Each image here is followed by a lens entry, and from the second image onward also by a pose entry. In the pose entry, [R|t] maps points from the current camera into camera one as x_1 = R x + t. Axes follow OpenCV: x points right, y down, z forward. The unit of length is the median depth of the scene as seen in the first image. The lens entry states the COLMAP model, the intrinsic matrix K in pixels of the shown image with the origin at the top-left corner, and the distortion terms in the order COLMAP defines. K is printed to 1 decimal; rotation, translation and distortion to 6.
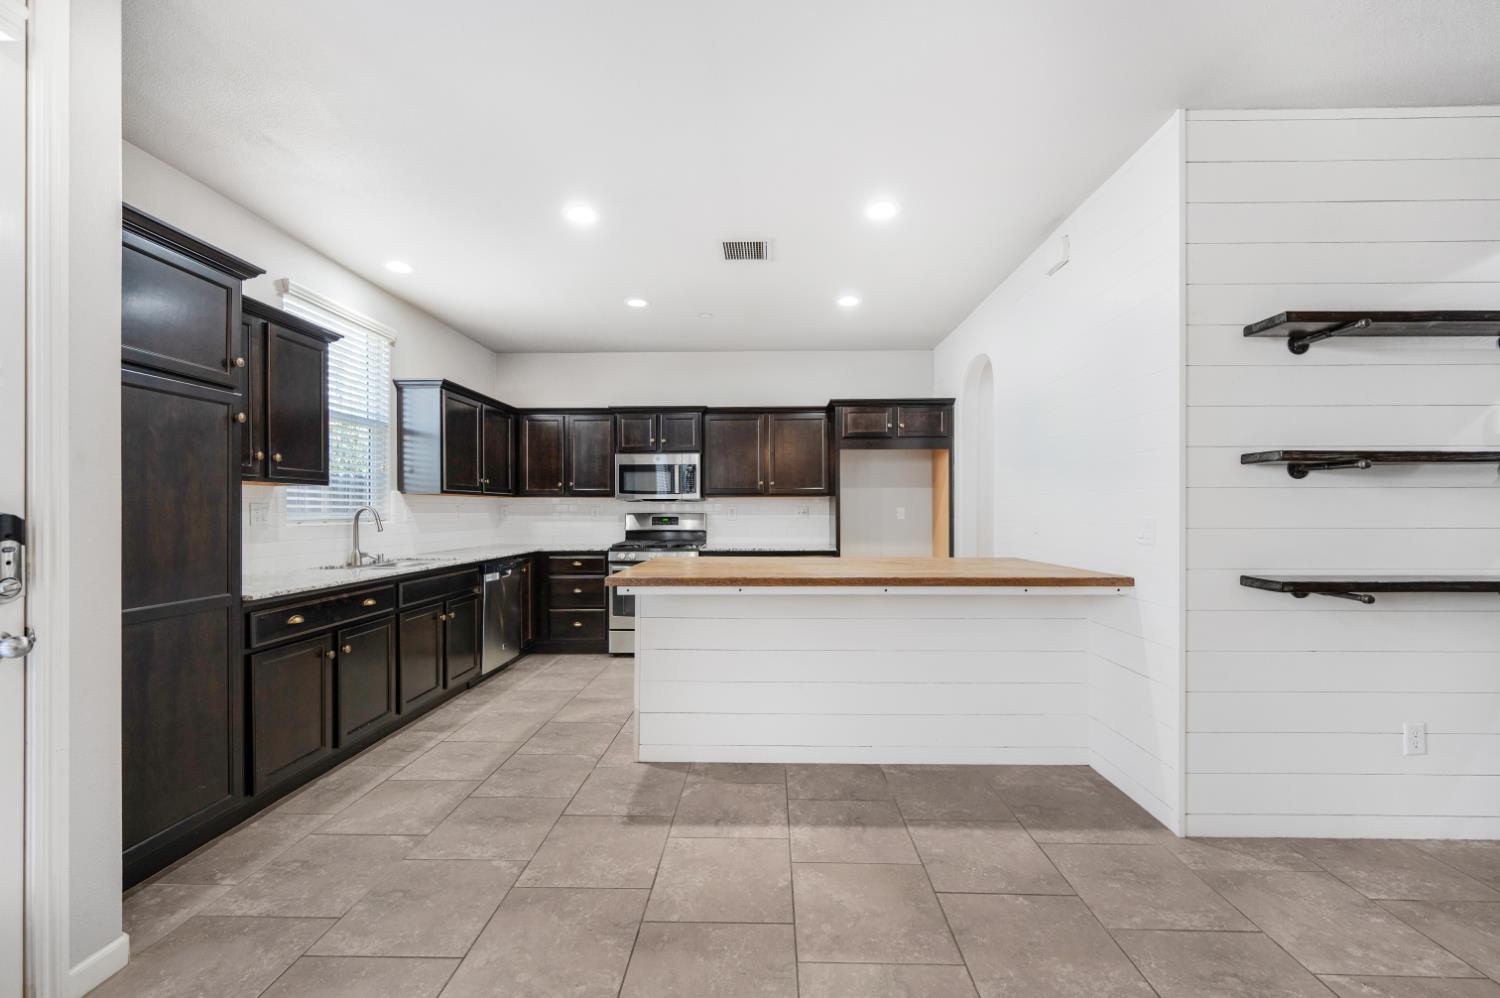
lens RADIAL K [[594.6, 0, 760.7], [0, 594.6, 512.4], [0, 0, 1]] dist [0.003066, 0.000227]
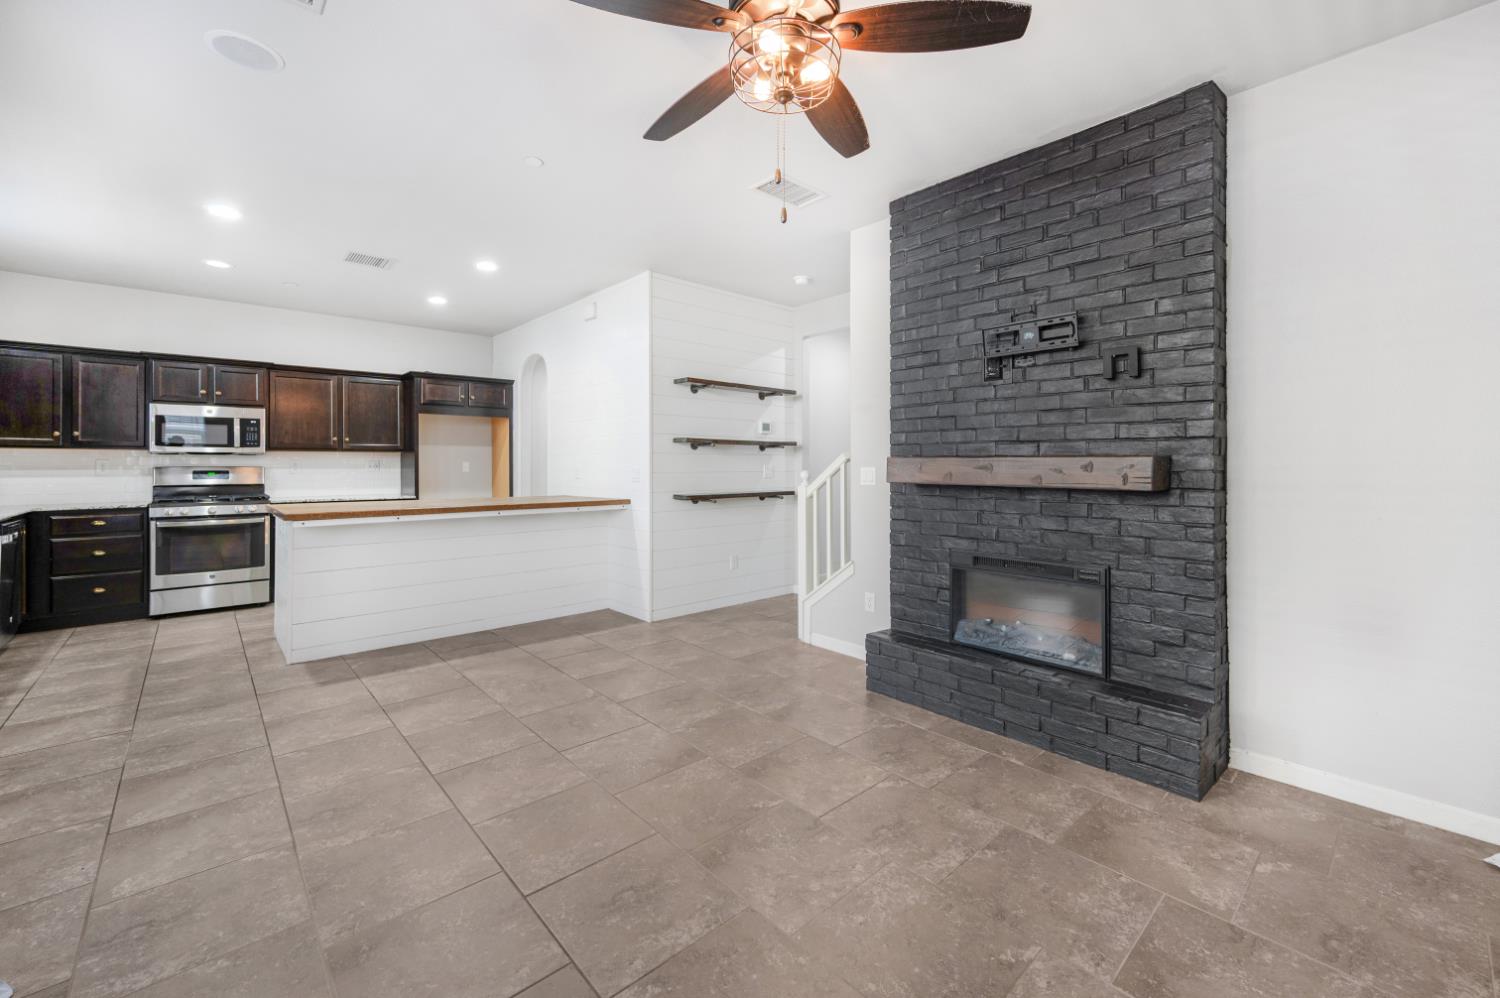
lens RADIAL K [[609.8, 0, 747.1], [0, 609.8, 462.1], [0, 0, 1]] dist [-0.001064, -0.000243]
pose [[0.729667, 0.003119, 0.683795, -0.238474], [0.001979, 0.999976, -0.006673, 0.002302], [-0.683800, 0.006222, 0.729643, -0.372325]]
